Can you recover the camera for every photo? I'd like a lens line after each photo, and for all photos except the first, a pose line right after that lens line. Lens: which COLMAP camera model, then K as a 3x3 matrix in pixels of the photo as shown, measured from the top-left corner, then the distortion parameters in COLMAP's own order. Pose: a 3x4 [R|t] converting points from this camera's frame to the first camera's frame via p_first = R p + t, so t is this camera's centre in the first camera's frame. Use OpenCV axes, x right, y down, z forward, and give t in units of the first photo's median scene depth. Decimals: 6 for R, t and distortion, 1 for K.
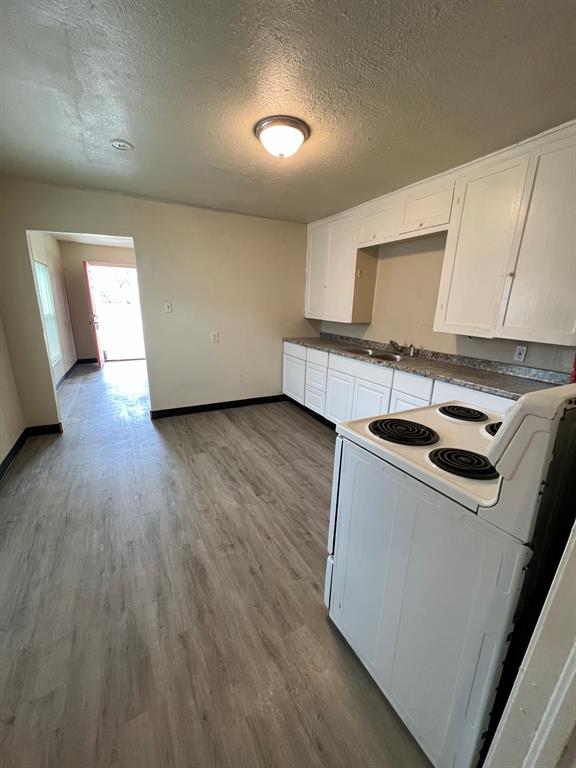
lens RADIAL K [[307.4, 0, 288.4], [0, 307.4, 387.8], [0, 0, 1]] dist [-0.000617, 0.000321]
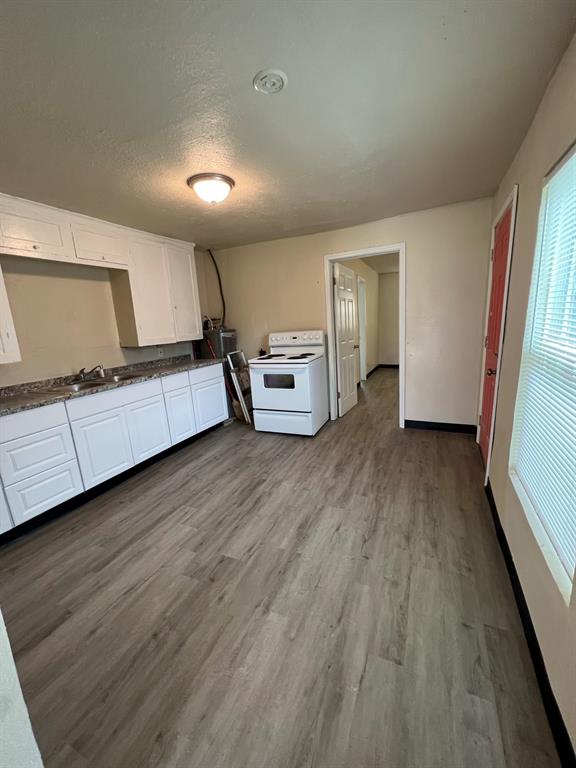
lens RADIAL K [[307.4, 0, 289.8], [0, 307.4, 386.0], [0, 0, 1]] dist [-0.000617, 0.000321]
pose [[-0.604358, -0.157423, 0.781005, -0.999070], [0.254129, 0.890989, 0.376242, -0.387229], [-0.755096, 0.425861, -0.498470, 1.324904]]
